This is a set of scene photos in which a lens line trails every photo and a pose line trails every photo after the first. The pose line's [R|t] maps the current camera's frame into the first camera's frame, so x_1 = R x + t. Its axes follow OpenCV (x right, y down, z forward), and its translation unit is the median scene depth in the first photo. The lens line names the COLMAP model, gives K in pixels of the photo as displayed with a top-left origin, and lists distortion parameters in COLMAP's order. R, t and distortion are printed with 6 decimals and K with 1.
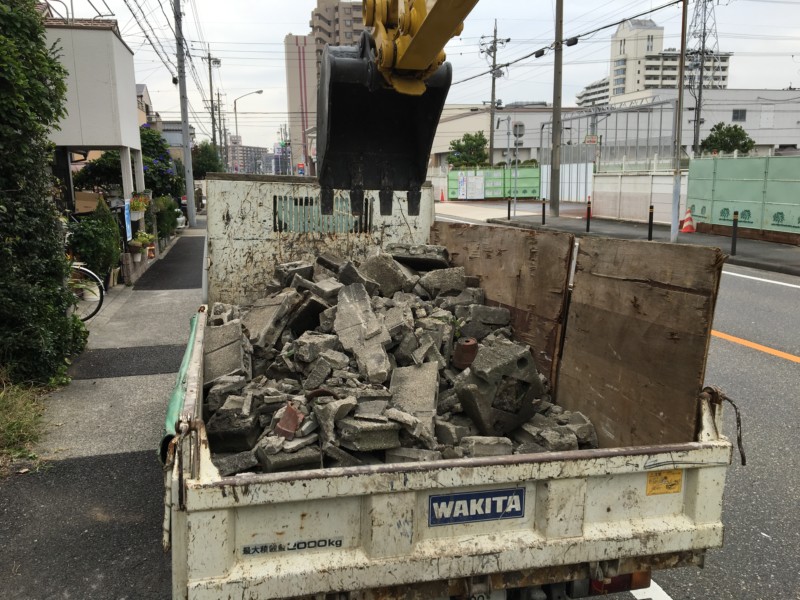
lens RADIAL K [[681.6, 0, 396.9], [0, 681.6, 294.5], [0, 0, 1]] dist [0.094119, -0.139489]
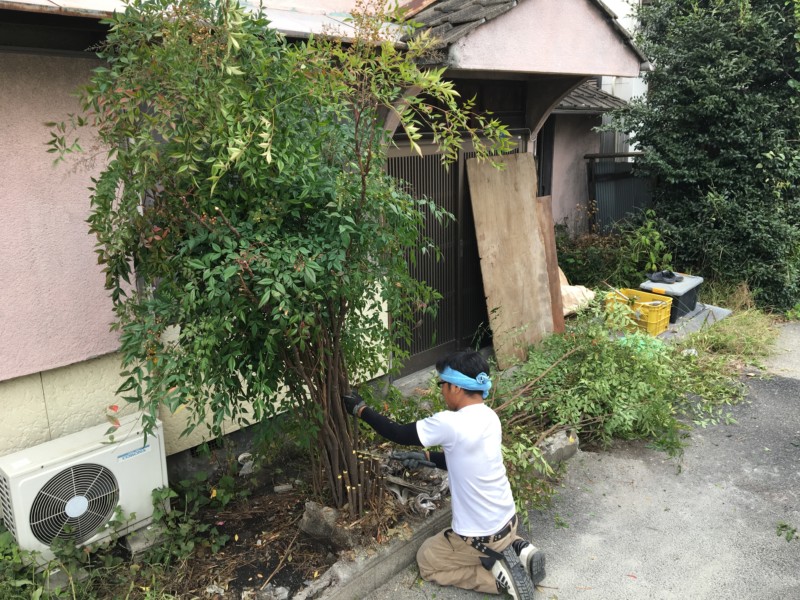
lens RADIAL K [[664.3, 0, 384.3], [0, 664.3, 299.2], [0, 0, 1]] dist [0.096557, -0.116256]
pose [[0.529682, 0.210802, -0.821584, 0.052986], [-0.130103, 0.977354, 0.166891, 0.005204], [0.838159, 0.018491, 0.545113, -0.152922]]
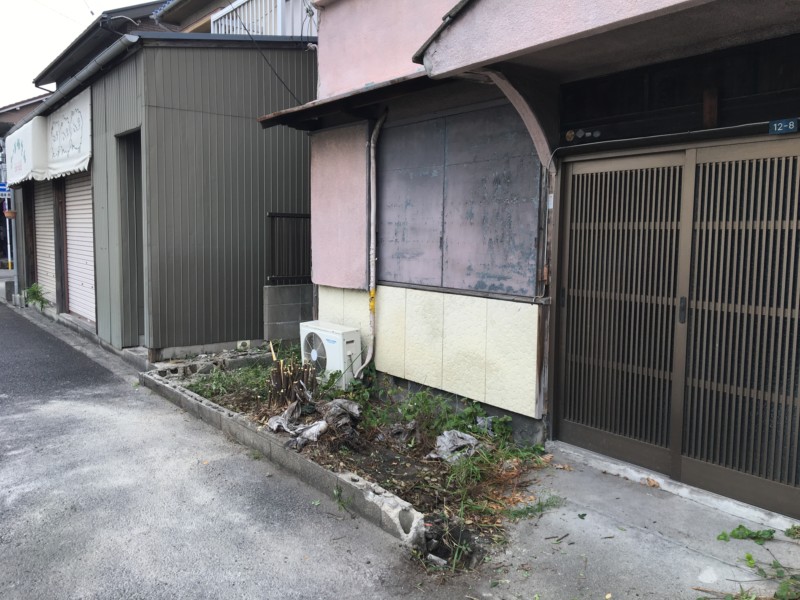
lens RADIAL K [[681.6, 0, 396.9], [0, 681.6, 294.5], [0, 0, 1]] dist [0.094119, -0.139489]
pose [[-0.917097, 0.039127, -0.396739, -0.165413], [-0.067655, 0.965462, 0.251605, -0.064460], [0.392881, 0.257588, -0.882776, 0.783422]]
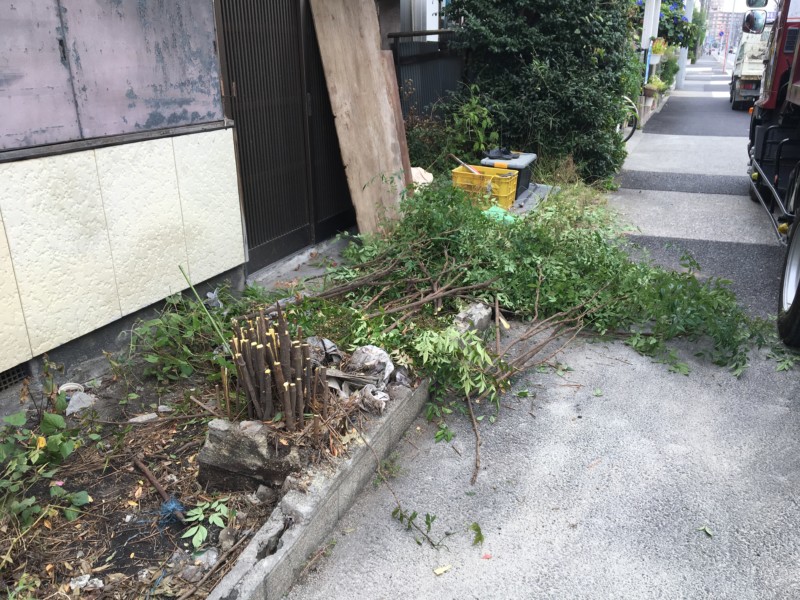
lens RADIAL K [[681.6, 0, 396.9], [0, 681.6, 294.5], [0, 0, 1]] dist [0.094119, -0.139489]
pose [[0.808269, 0.198879, -0.554210, -0.114774], [-0.101141, 0.974136, 0.202065, 0.109804], [0.580063, -0.107269, 0.807478, -0.137656]]
